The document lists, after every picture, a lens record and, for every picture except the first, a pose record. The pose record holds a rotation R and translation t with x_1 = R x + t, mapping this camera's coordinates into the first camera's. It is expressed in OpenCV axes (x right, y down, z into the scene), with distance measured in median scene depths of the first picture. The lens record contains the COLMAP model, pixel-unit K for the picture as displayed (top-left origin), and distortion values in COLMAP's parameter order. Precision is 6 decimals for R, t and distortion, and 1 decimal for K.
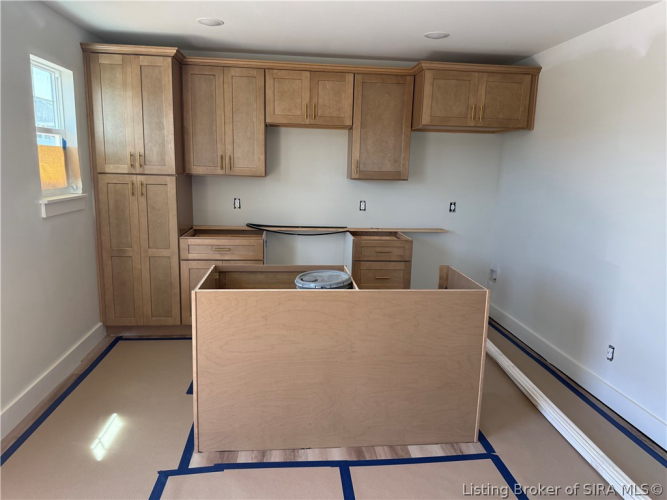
lens RADIAL K [[475.4, 0, 334.2], [0, 475.4, 250.3], [0, 0, 1]] dist [0.022033, -0.020289]
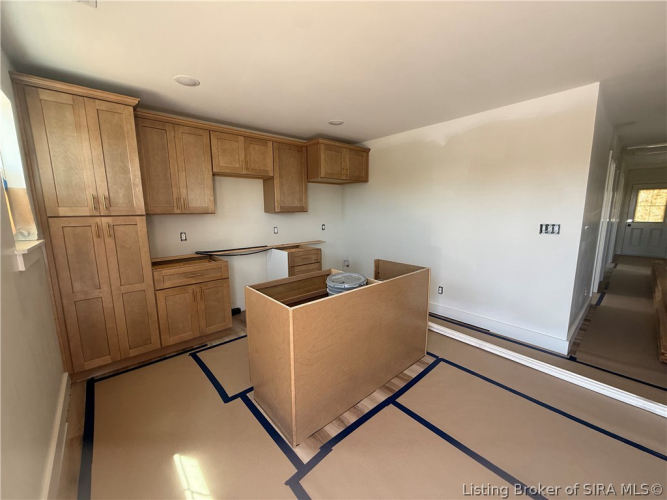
lens RADIAL K [[265.5, 0, 332.8], [0, 265.5, 250.2], [0, 0, 1]] dist [0.000765, 0.000484]
pose [[0.813950, -0.123175, 0.567727, -0.329819], [0.132407, 0.990876, 0.025151, -0.034864], [-0.565645, 0.054700, 0.822833, 0.247956]]
